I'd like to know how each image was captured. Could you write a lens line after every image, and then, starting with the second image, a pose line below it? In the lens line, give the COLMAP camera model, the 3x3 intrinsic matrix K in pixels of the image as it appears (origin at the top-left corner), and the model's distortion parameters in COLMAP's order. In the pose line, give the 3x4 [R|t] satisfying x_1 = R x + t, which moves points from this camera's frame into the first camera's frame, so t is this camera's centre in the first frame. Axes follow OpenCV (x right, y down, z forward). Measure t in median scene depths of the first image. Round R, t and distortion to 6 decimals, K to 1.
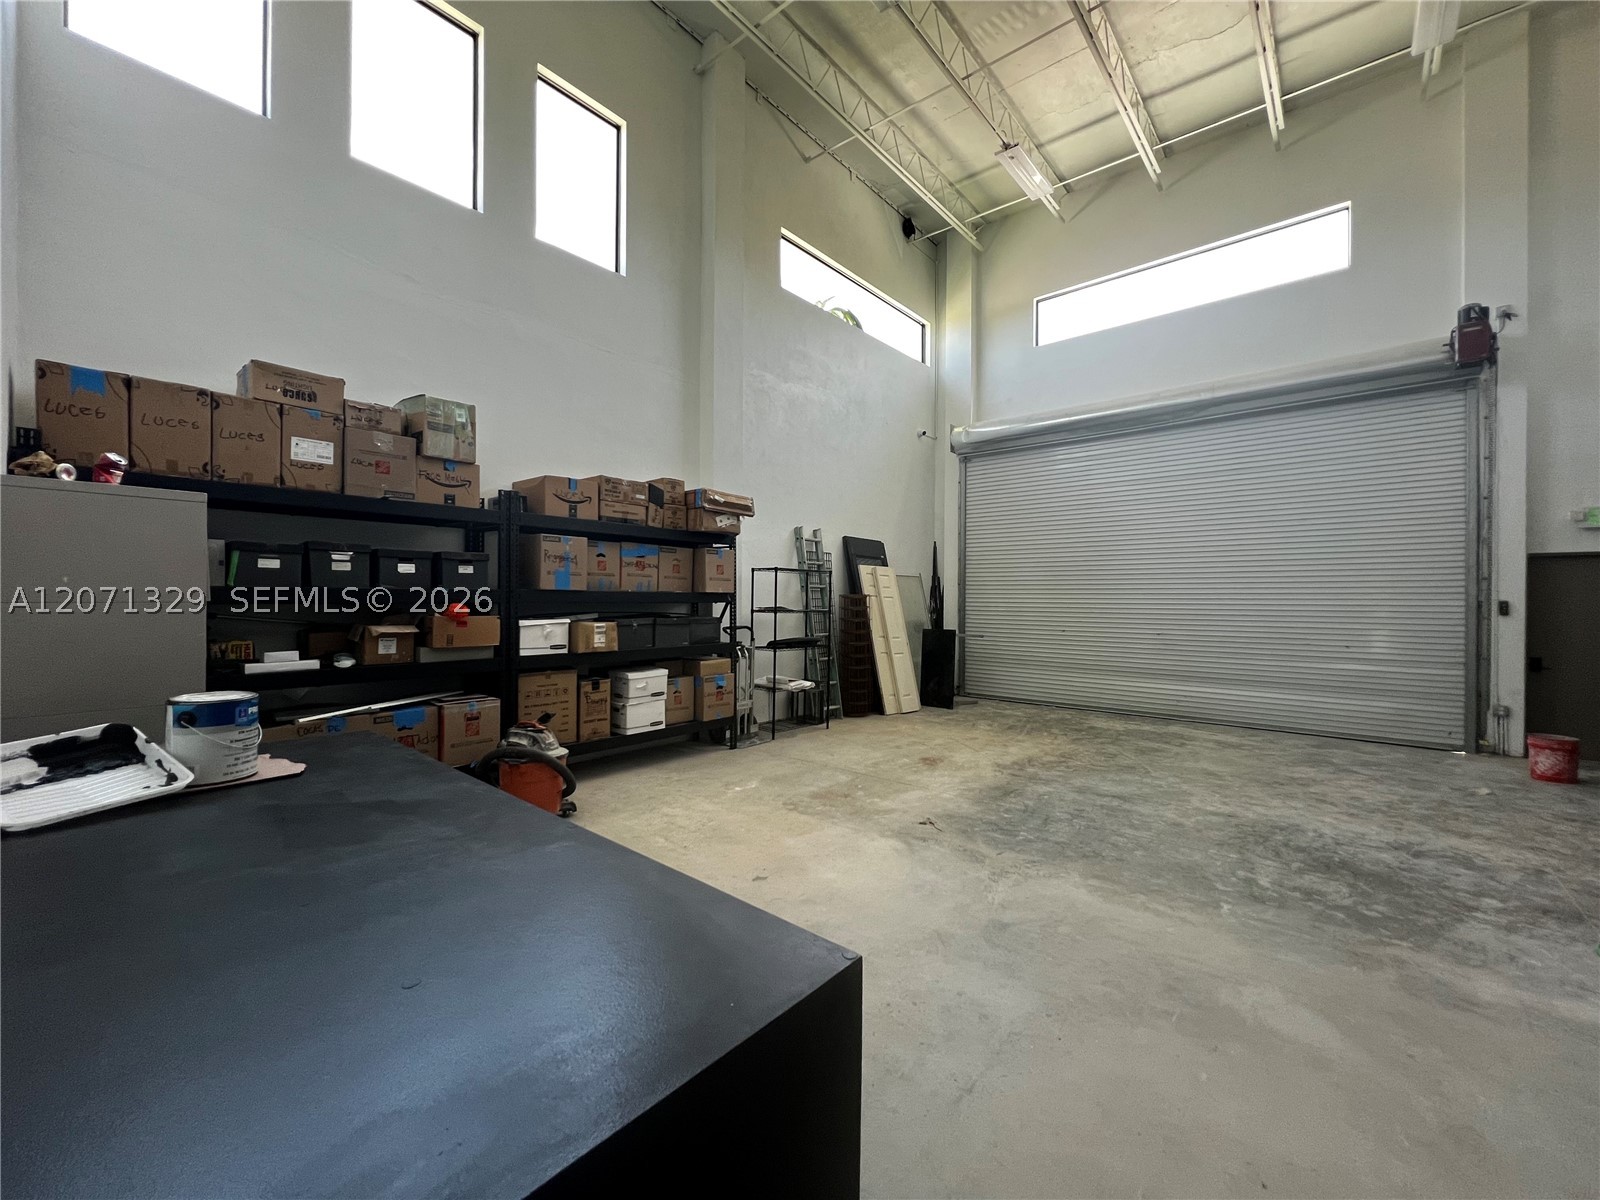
lens RADIAL K [[640.8, 0, 804.7], [0, 640.8, 601.8], [0, 0, 1]] dist [-0.000098, 0.000430]
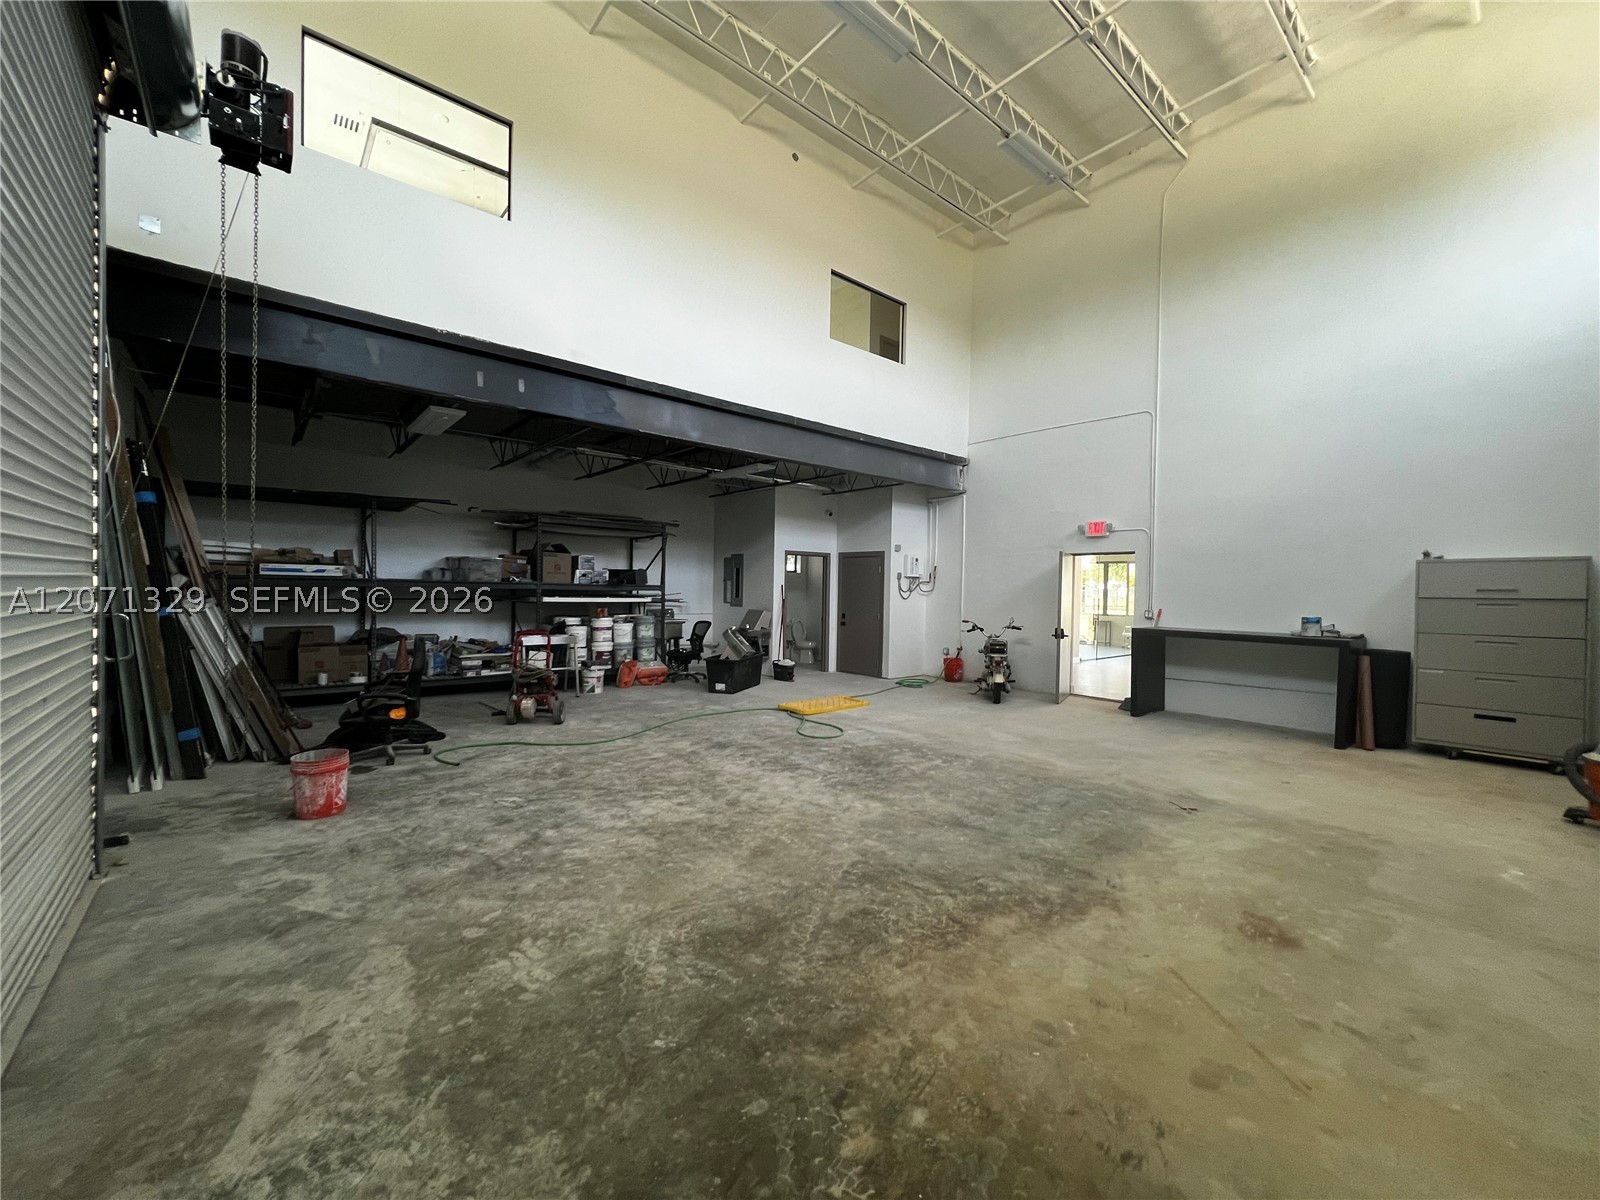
lens RADIAL K [[640.8, 0, 802.6], [0, 640.8, 597.7], [0, 0, 1]] dist [-0.000098, 0.000430]
pose [[-0.987369, -0.027281, 0.156073, 0.620250], [-0.023741, 0.999418, 0.024500, -0.002596], [-0.156651, 0.020485, -0.987442, 2.006626]]
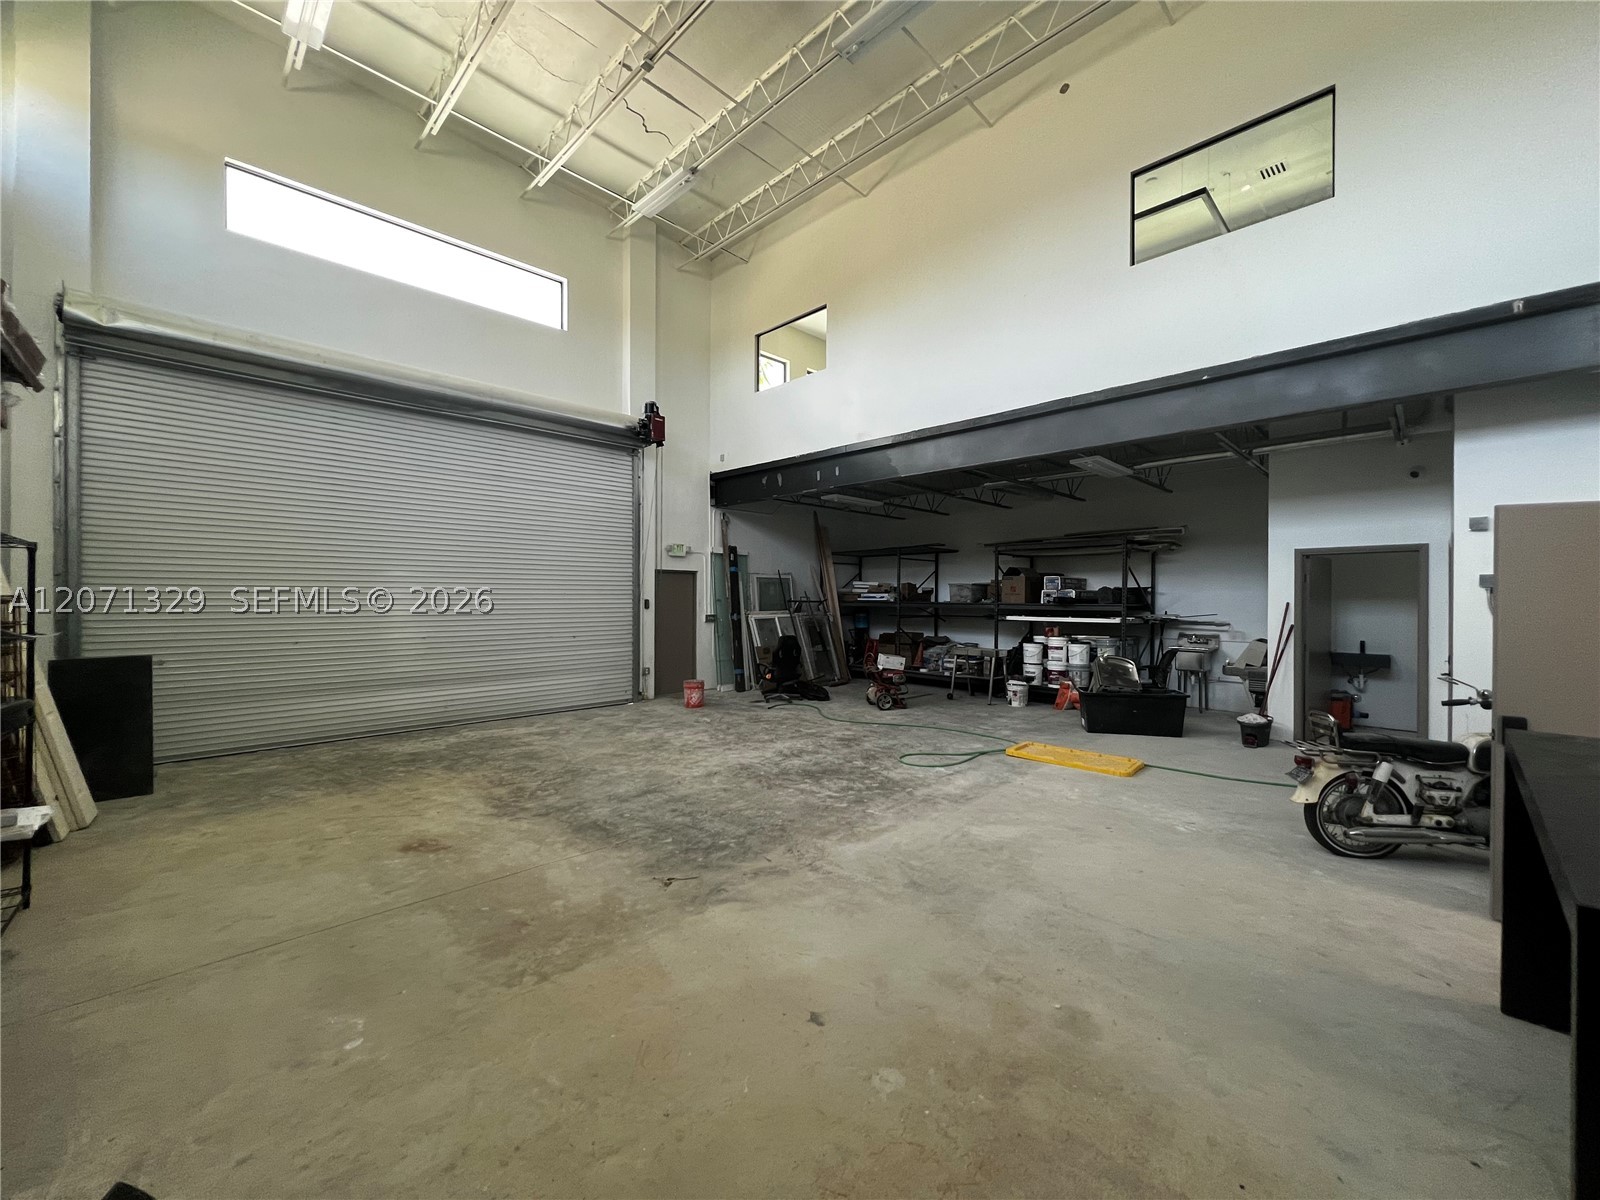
lens RADIAL K [[640.8, 0, 793.8], [0, 640.8, 597.0], [0, 0, 1]] dist [-0.000098, 0.000430]
pose [[0.081994, -0.005596, 0.996617, -0.577168], [0.004756, 0.999975, 0.005223, -0.018128], [-0.996622, 0.004311, 0.082018, 0.739247]]
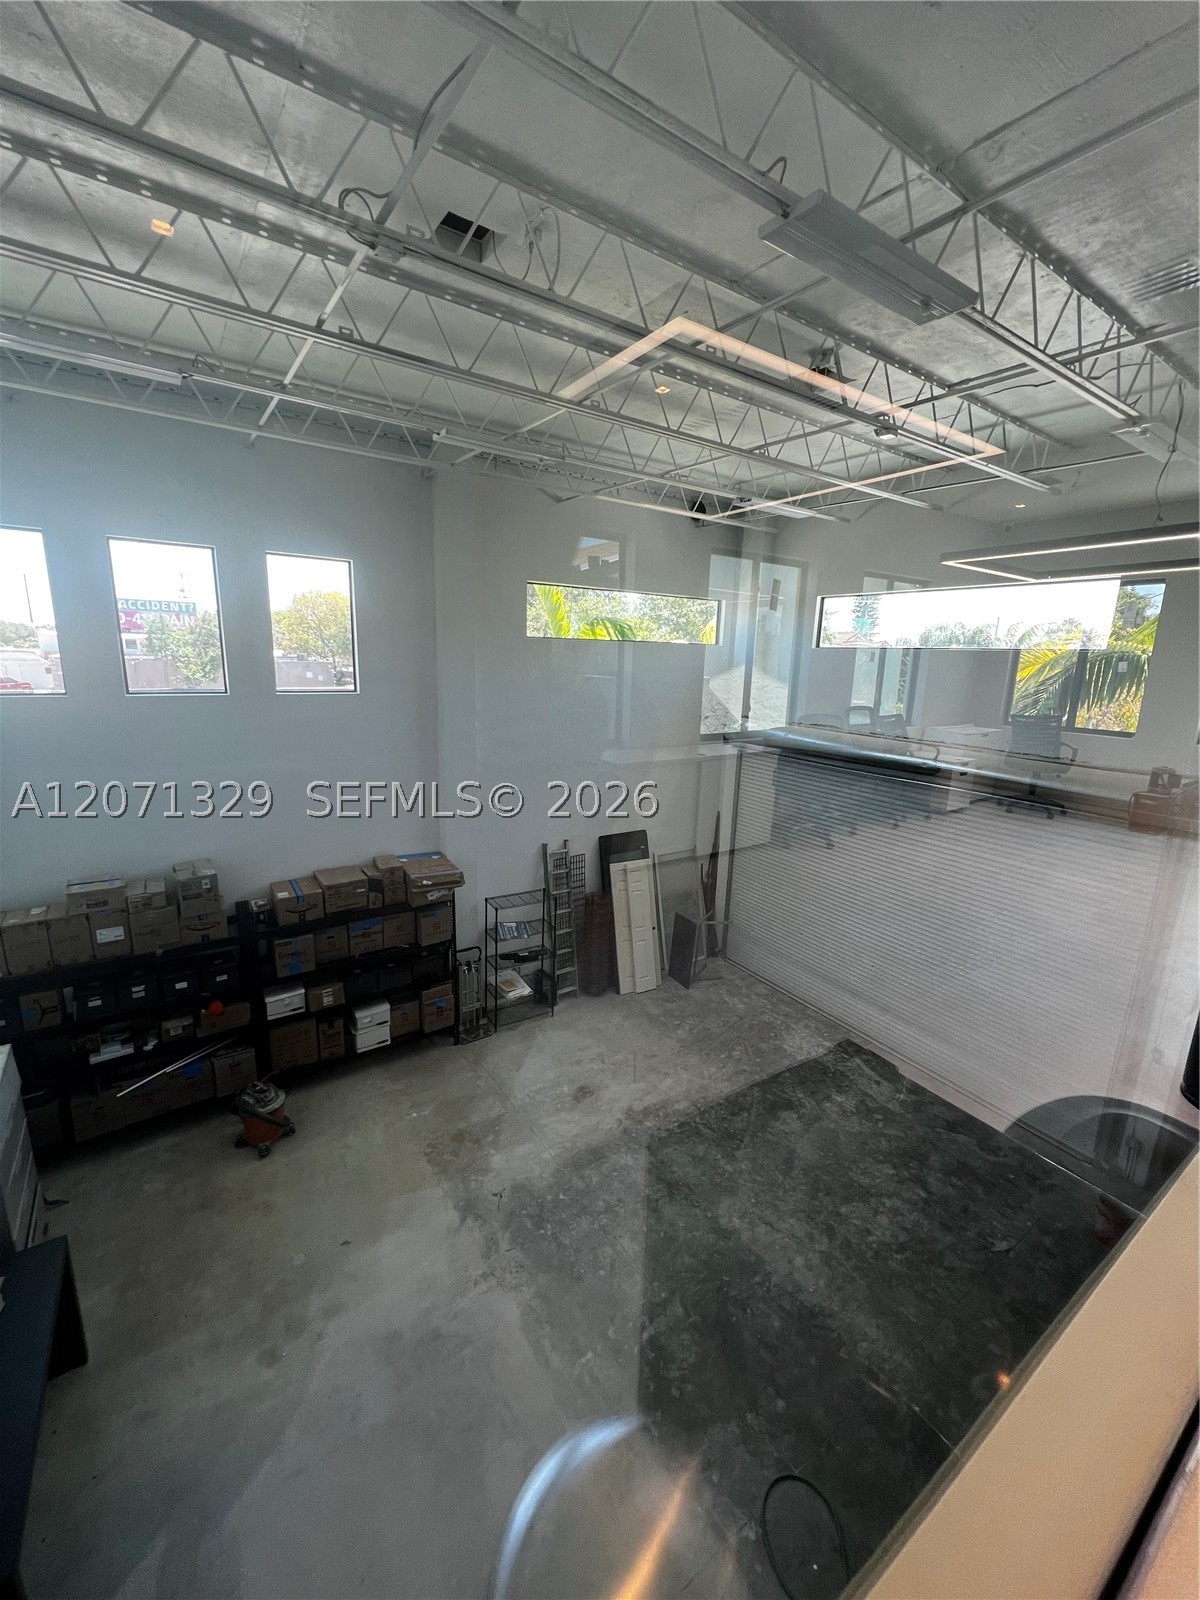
lens RADIAL K [[649.6, 0, 605.1], [0, 649.6, 802.3], [0, 0, 1]] dist [0.008386, -0.000129]
pose [[0.965175, 0.084630, -0.247538, 0.678853], [-0.028115, 0.974303, 0.223478, -0.809514], [0.260090, -0.208736, 0.942752, -0.126094]]
